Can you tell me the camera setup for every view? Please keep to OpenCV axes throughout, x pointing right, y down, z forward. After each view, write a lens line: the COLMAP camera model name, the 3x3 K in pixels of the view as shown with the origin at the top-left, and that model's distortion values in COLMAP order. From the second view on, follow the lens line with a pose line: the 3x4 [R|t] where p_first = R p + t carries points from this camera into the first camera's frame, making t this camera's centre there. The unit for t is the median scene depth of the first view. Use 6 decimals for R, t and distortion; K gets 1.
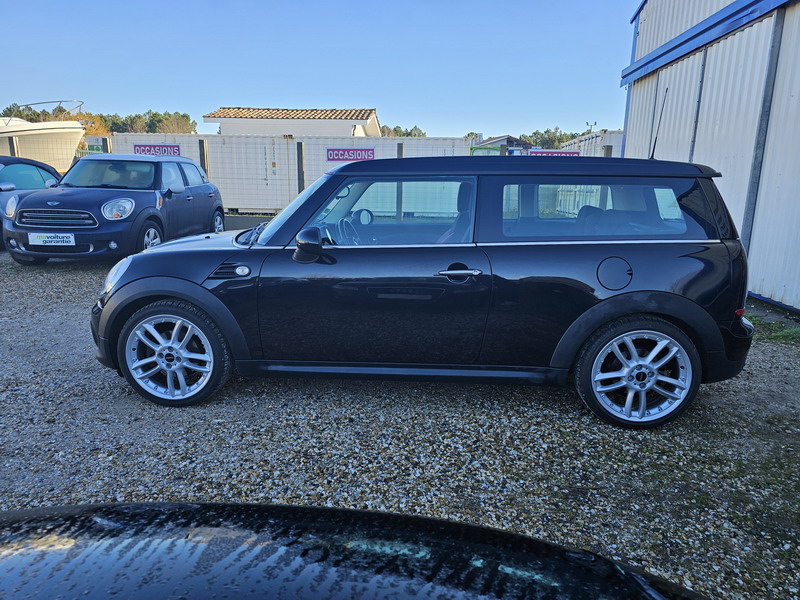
lens RADIAL K [[541.3, 0, 396.6], [0, 541.3, 300.5], [0, 0, 1]] dist [0.052492, -0.038761]
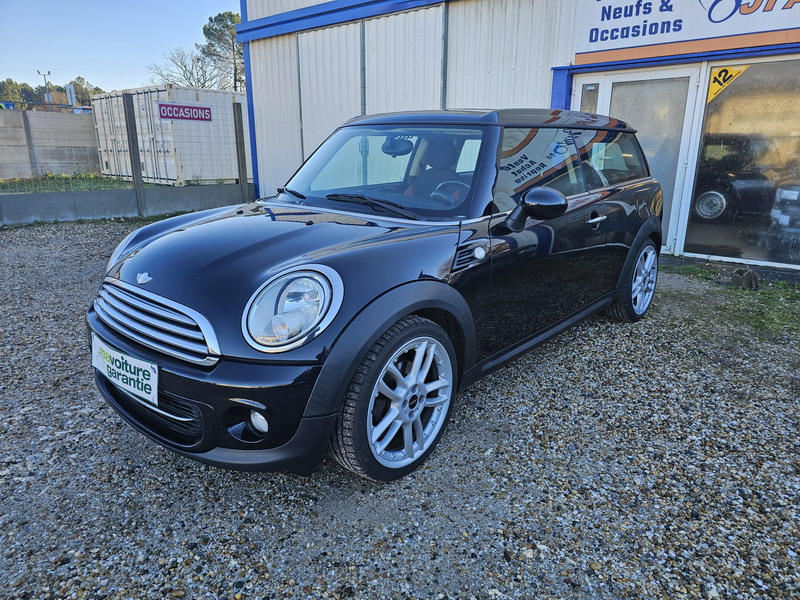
lens RADIAL K [[535.3, 0, 395.3], [0, 535.3, 289.0], [0, 0, 1]] dist [0.057607, -0.036049]
pose [[0.588003, -0.213204, 0.780254, -0.920354], [0.175949, 0.975251, 0.133891, -0.125975], [-0.789490, 0.058557, 0.610964, 0.603637]]
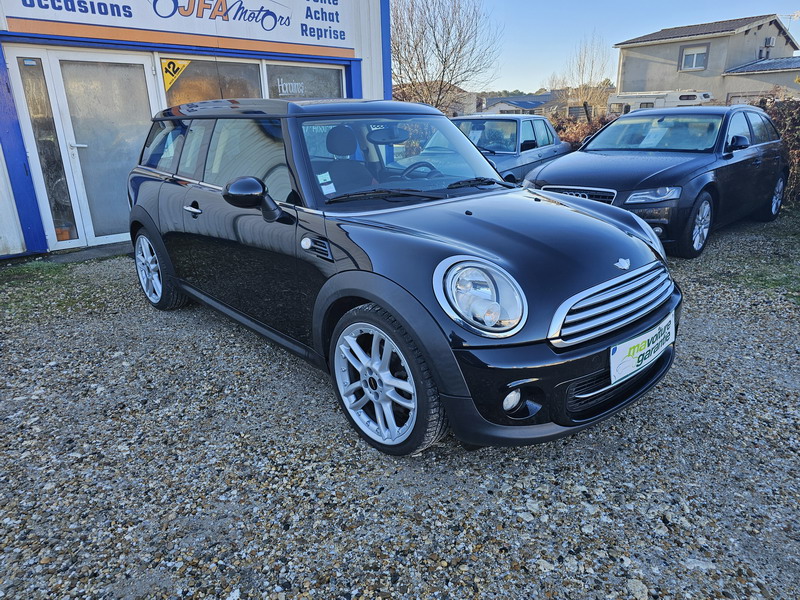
lens RADIAL K [[541.3, 0, 396.6], [0, 541.3, 300.5], [0, 0, 1]] dist [0.052492, -0.038761]
pose [[-0.745505, -0.202672, 0.634938, -0.816638], [0.158738, 0.871241, 0.464481, -0.442824], [-0.647321, 0.447061, -0.617343, 1.921988]]
